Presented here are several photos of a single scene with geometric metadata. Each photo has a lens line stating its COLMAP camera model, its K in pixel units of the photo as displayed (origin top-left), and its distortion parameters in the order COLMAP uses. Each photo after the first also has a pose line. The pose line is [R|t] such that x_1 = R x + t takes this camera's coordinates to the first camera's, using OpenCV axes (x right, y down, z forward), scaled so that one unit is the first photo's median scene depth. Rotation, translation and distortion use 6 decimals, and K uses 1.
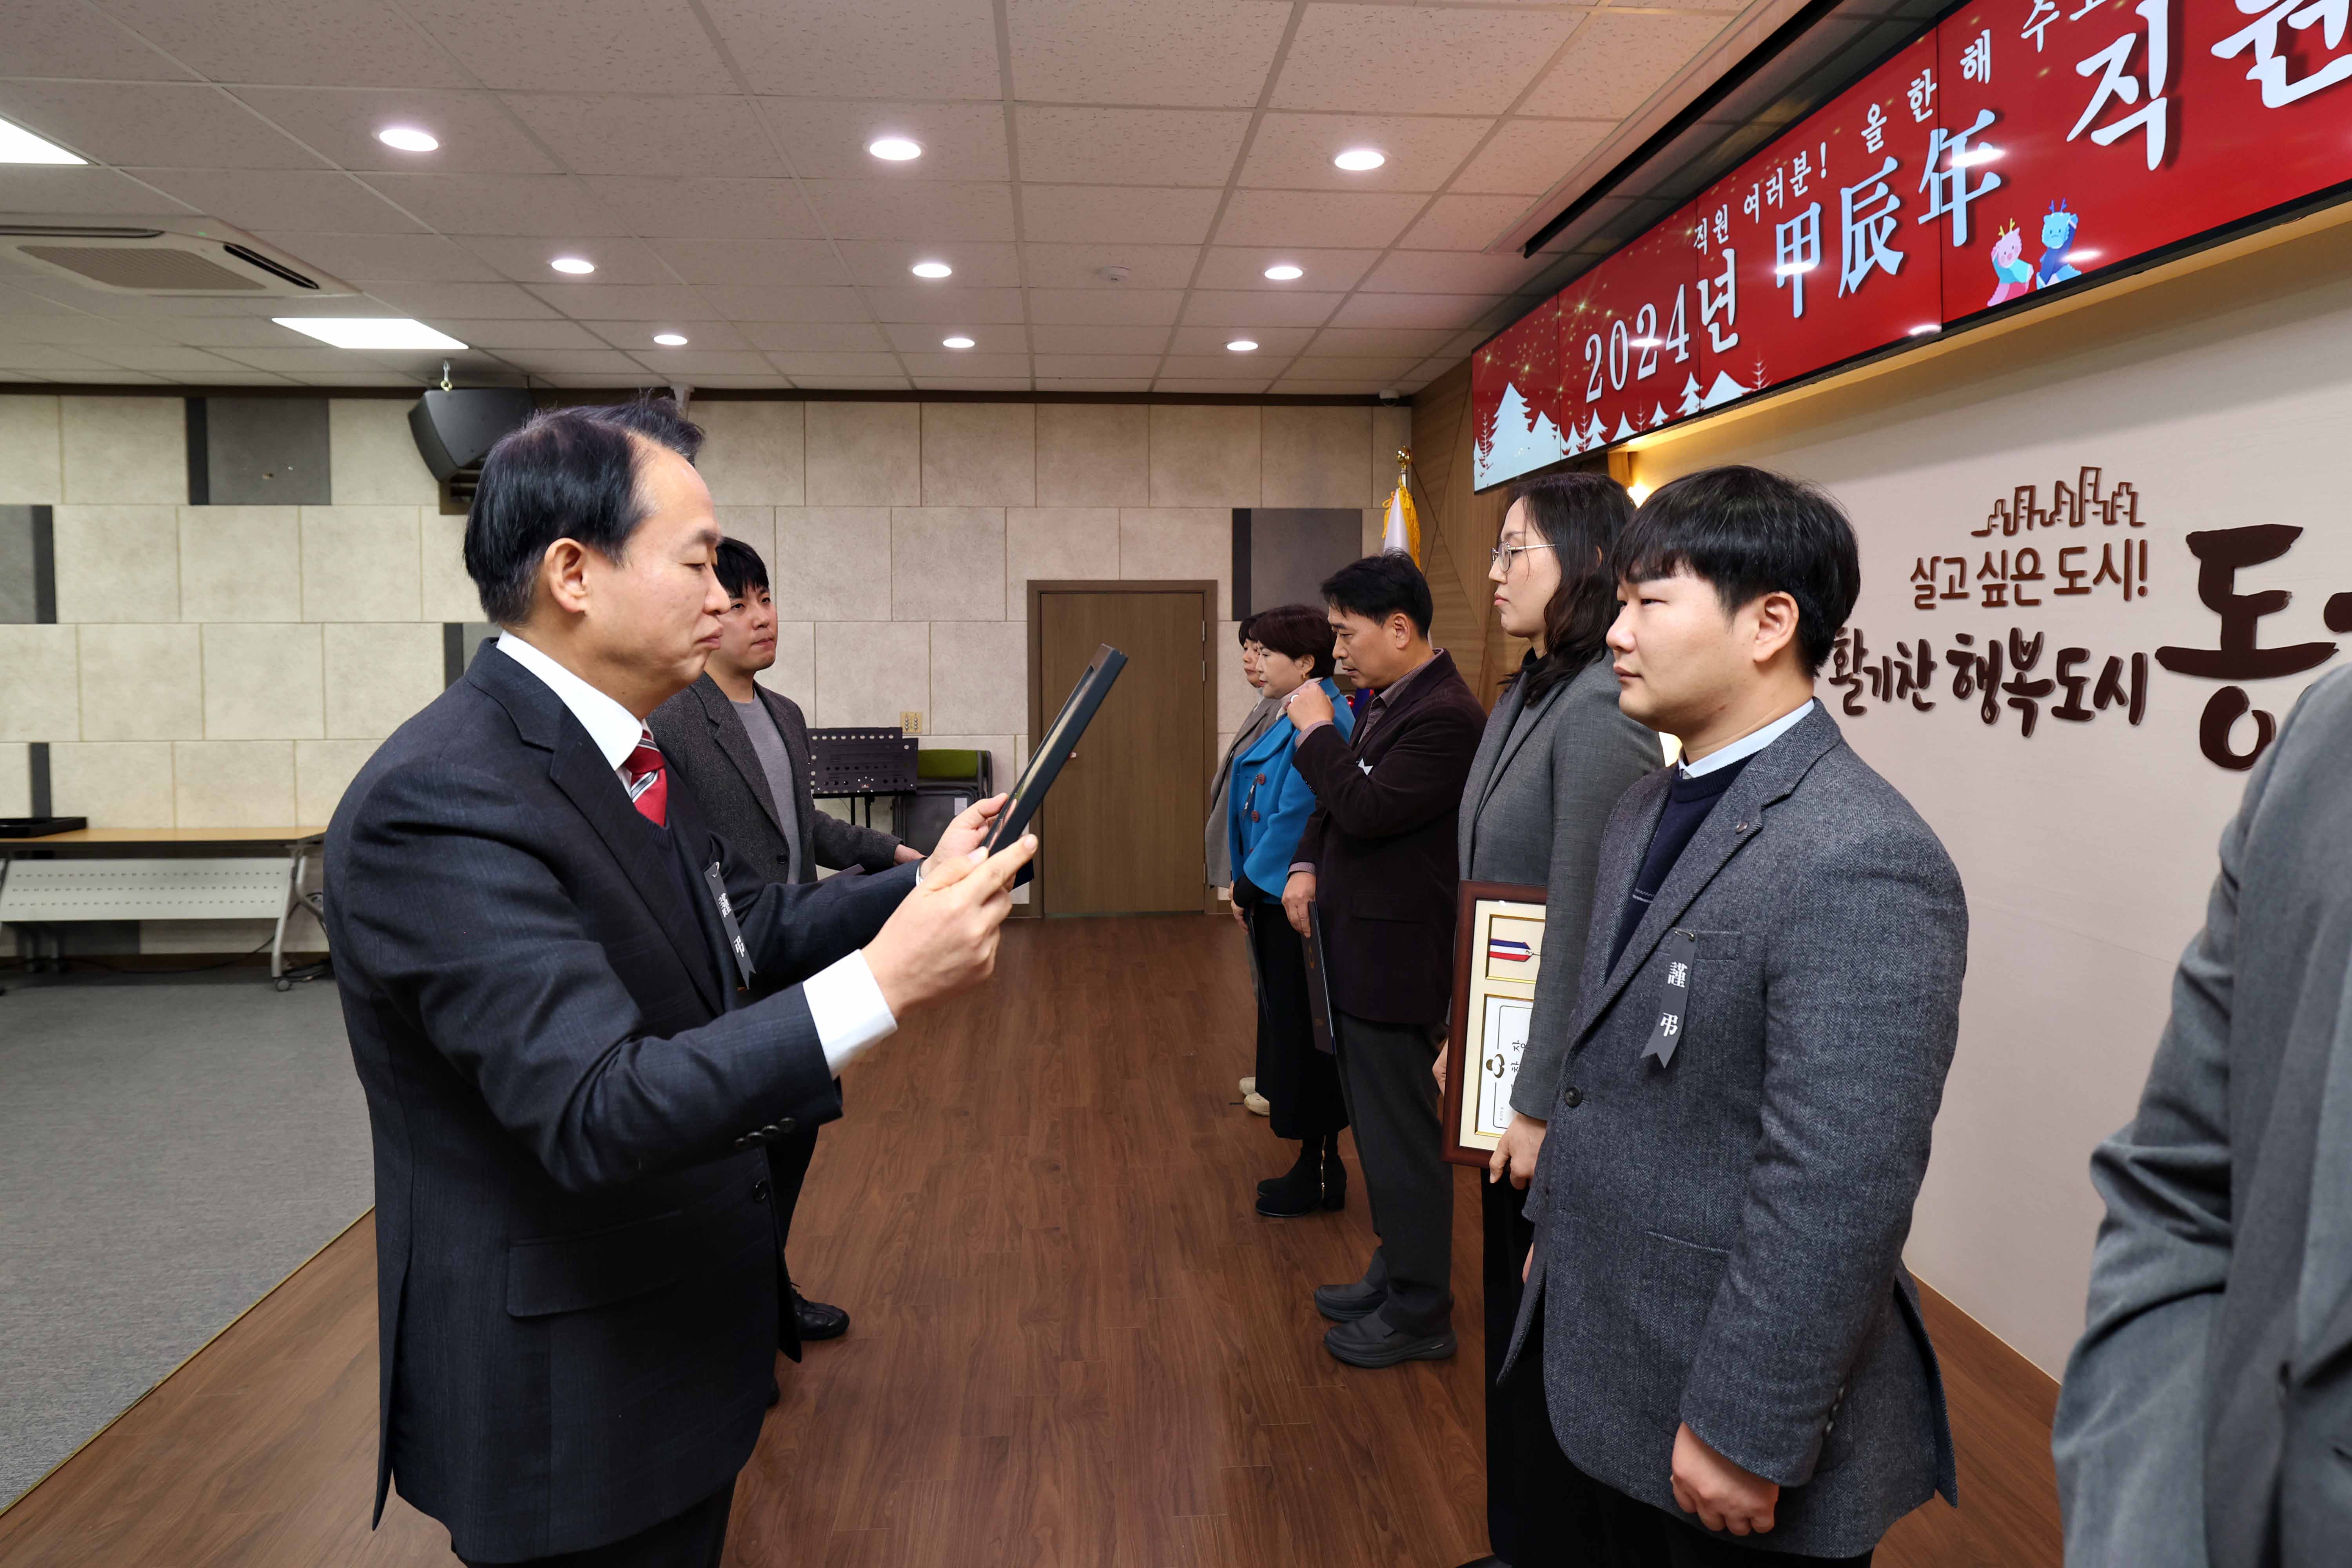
lens RADIAL K [[1418.6, 0, 1171.9], [0, 1418.6, 693.2], [0, 0, 1]] dist [-0.041620, 0.031523]
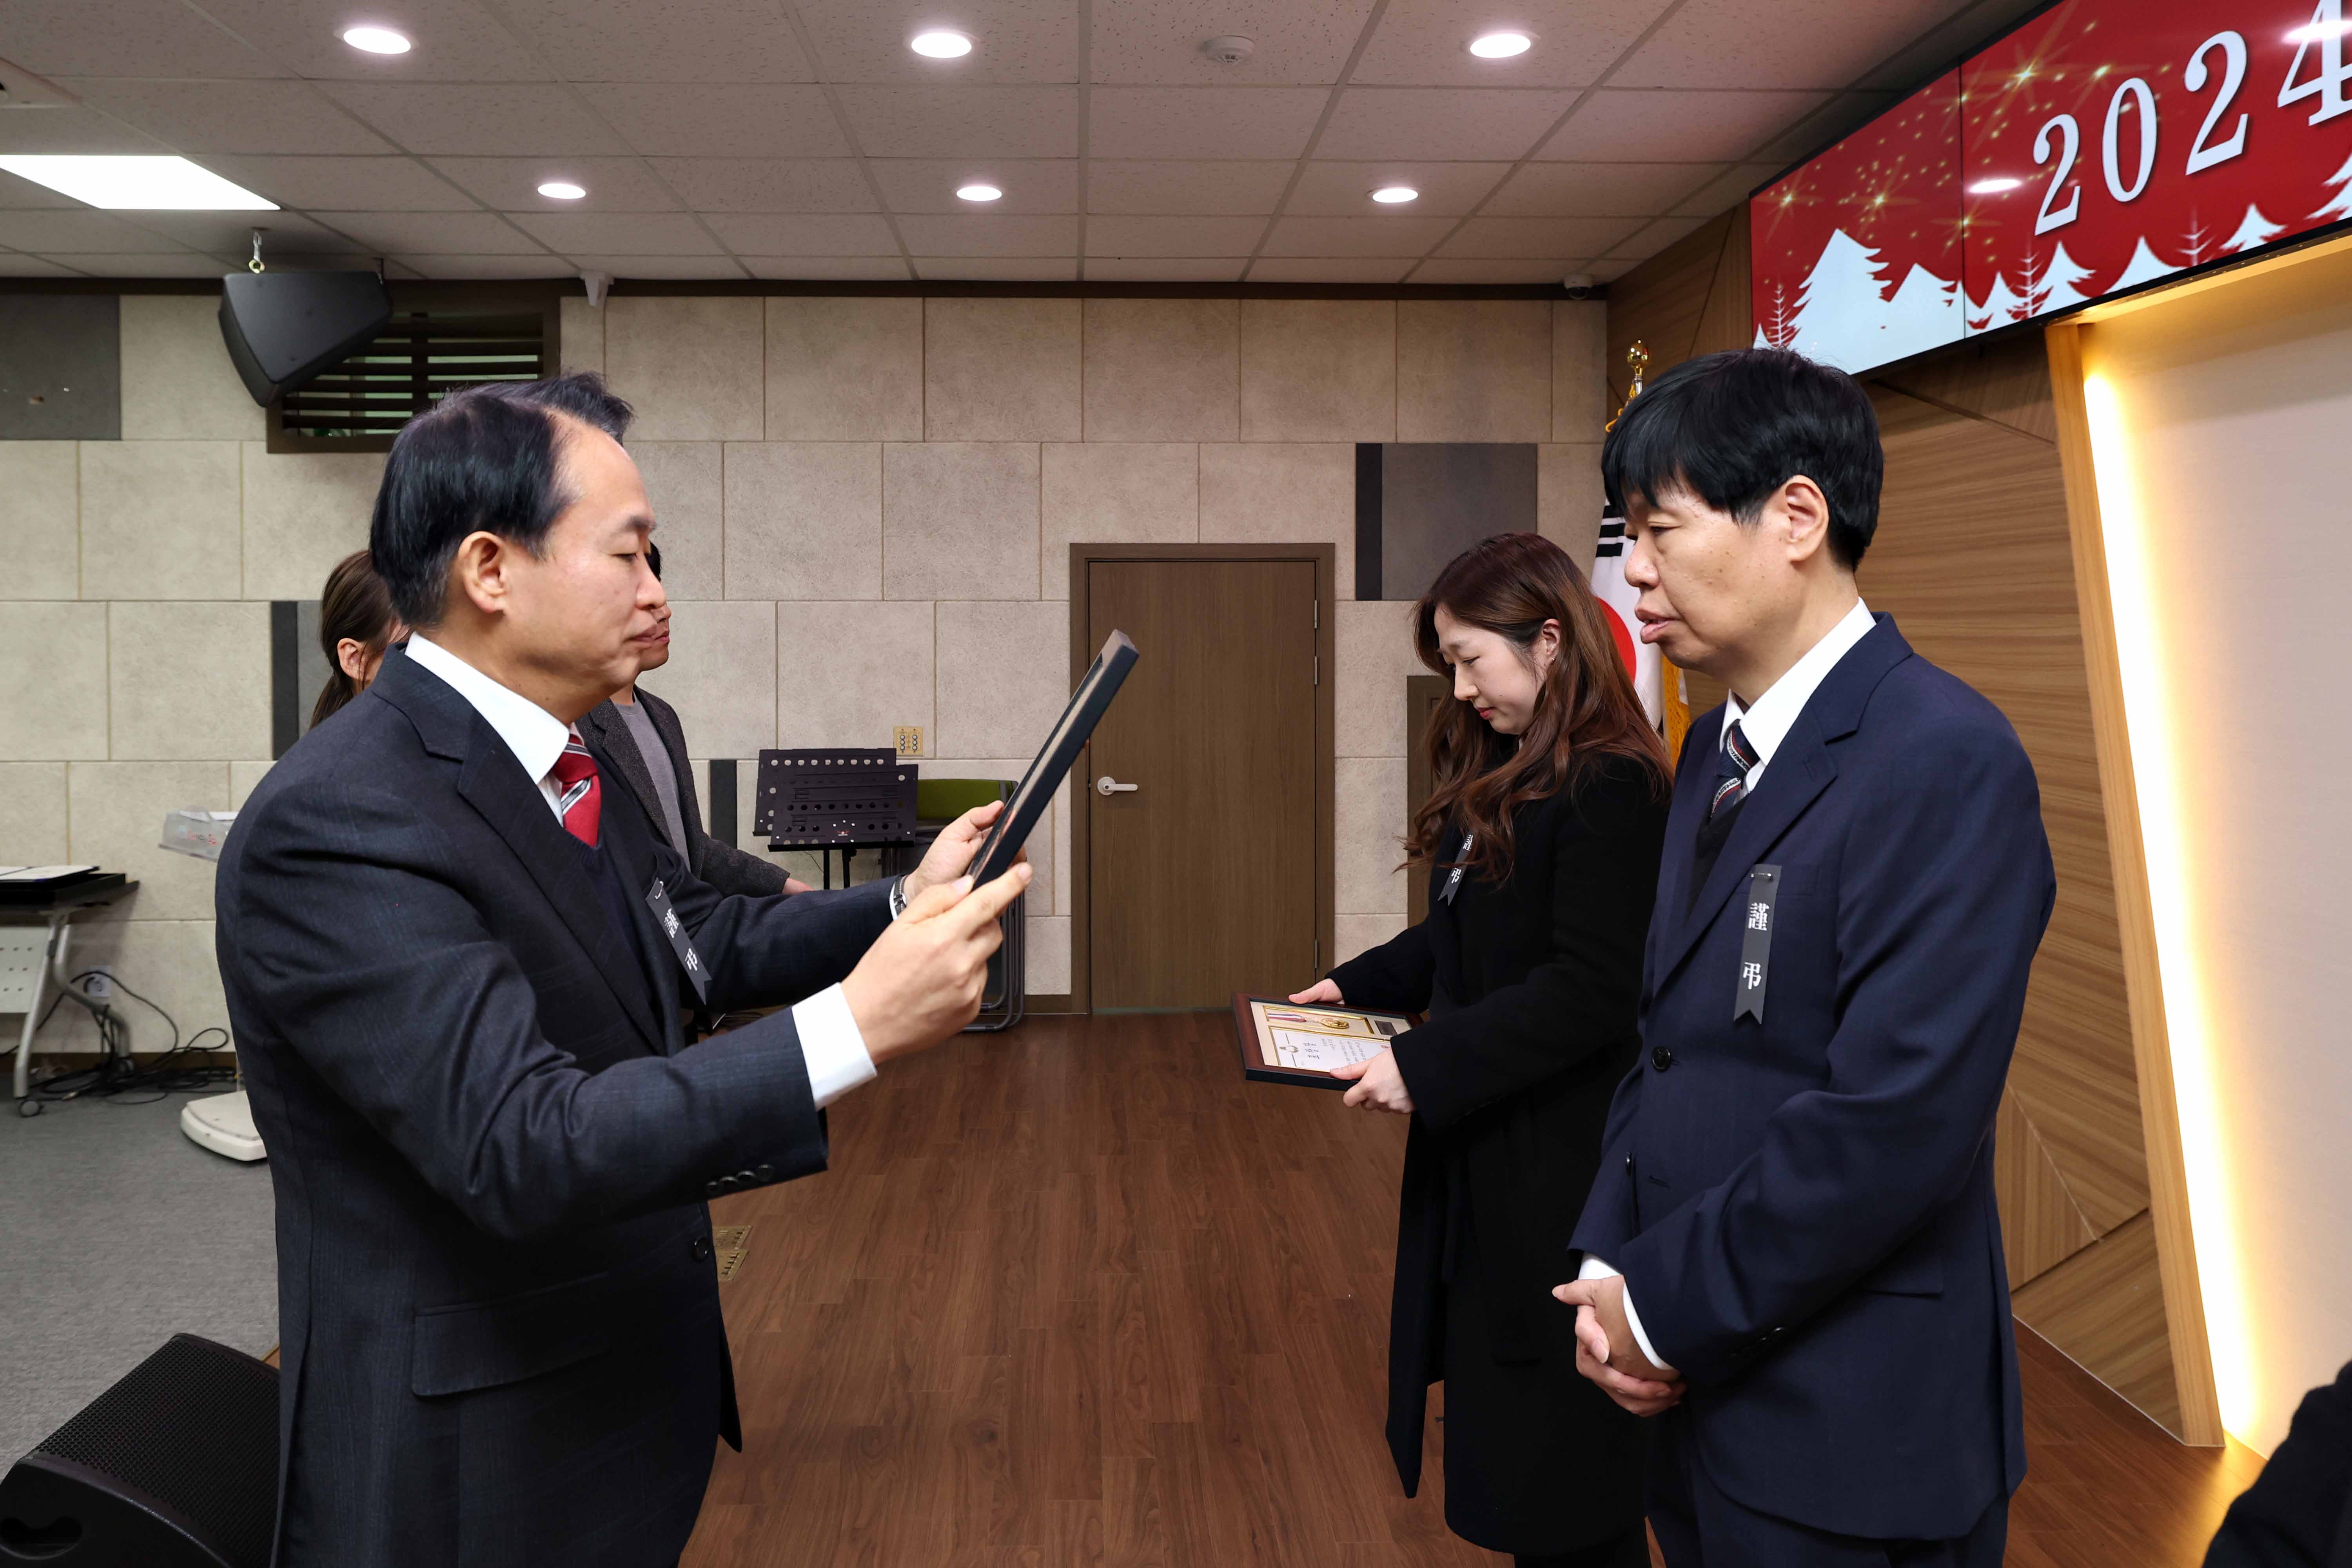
lens RADIAL K [[1580.2, 0, 1127.3], [0, 1580.2, 643.7], [0, 0, 1]] dist [-0.032784, 0.031462]
pose [[0.998871, 0.002314, -0.047450, -0.056493], [-0.003383, 0.999742, -0.022463, -0.017697], [0.047386, 0.022598, 0.998621, 0.327146]]
